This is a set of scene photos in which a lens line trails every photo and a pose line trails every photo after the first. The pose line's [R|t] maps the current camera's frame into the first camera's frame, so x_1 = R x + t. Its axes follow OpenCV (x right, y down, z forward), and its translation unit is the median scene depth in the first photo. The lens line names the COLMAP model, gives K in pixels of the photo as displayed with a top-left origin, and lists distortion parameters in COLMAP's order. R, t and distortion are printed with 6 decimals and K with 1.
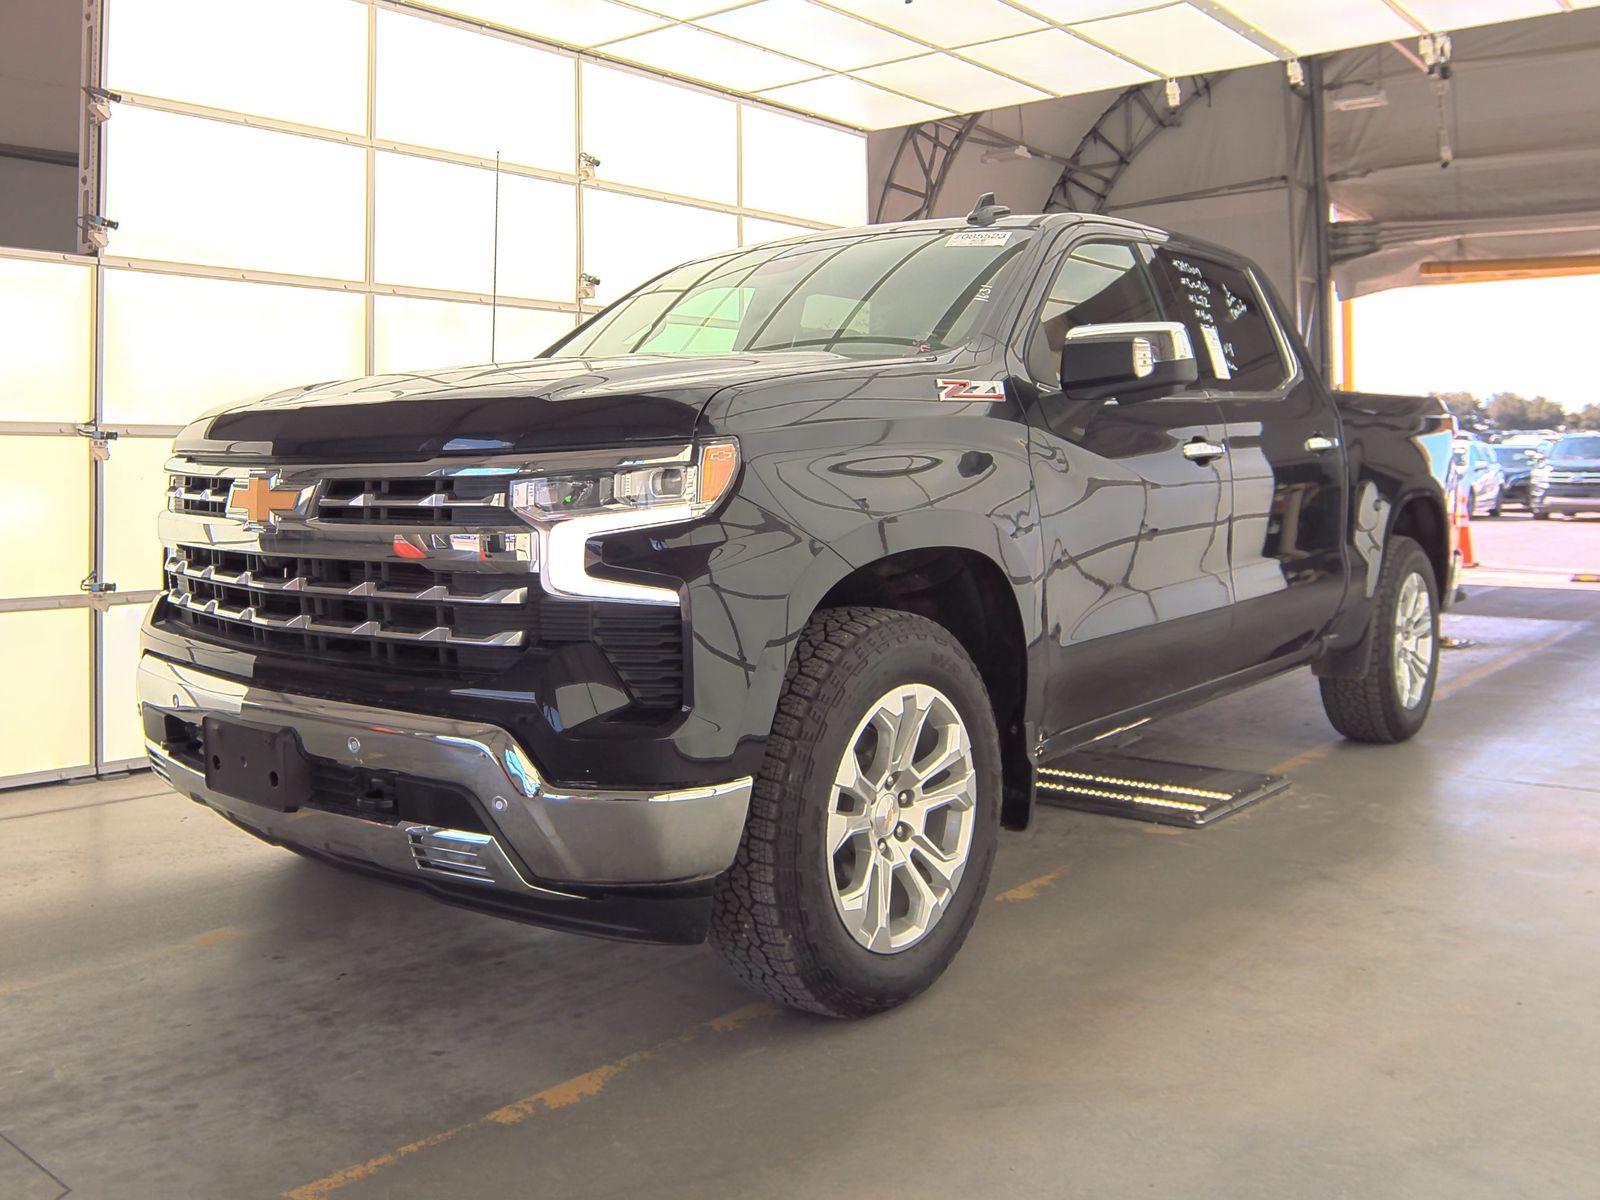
lens RADIAL K [[1427.8, 0, 798.8], [0, 1427.8, 645.5], [0, 0, 1]] dist [0.003912, 0.316779]
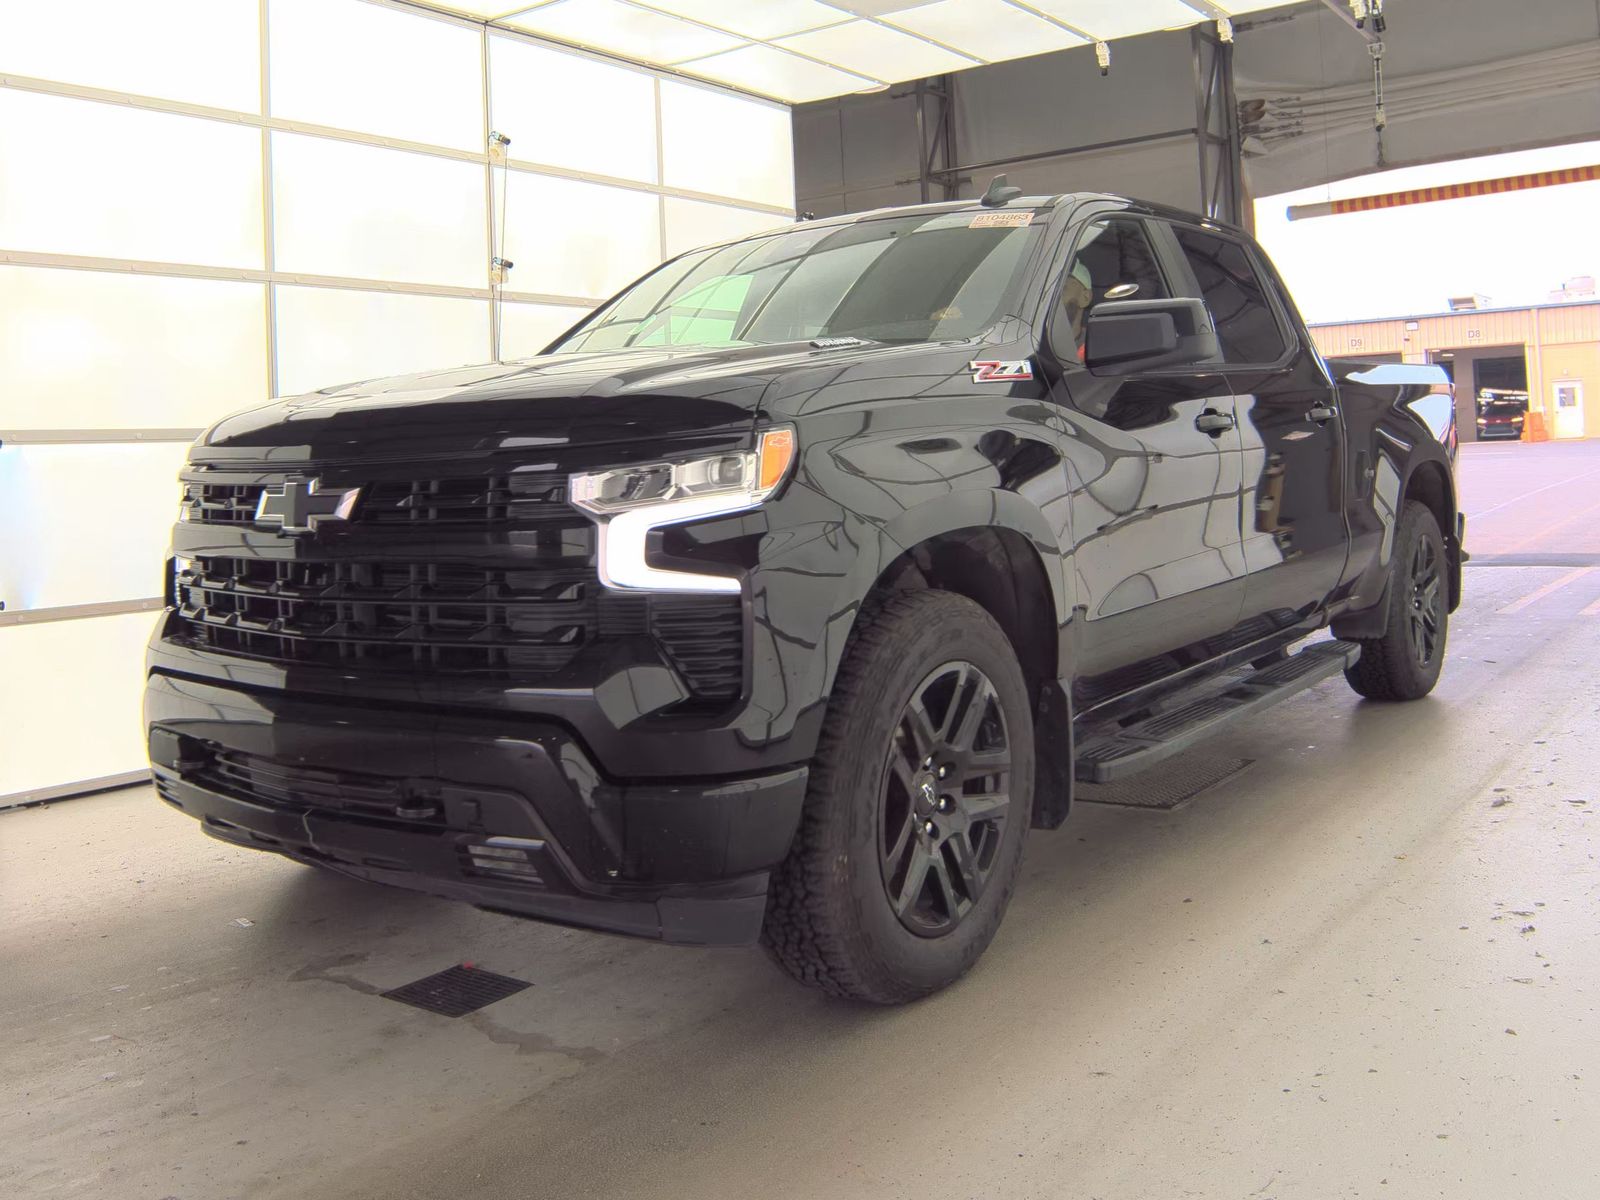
lens RADIAL K [[1558.7, 0, 800.0], [0, 1558.7, 600.0], [0, 0, 1]] dist [-0.000335, 0.739307]
pose [[0.996943, -0.042365, 0.065646, -0.096894], [0.044569, 0.998478, -0.032472, 0.011838], [-0.064171, 0.035298, 0.997314, -0.079728]]
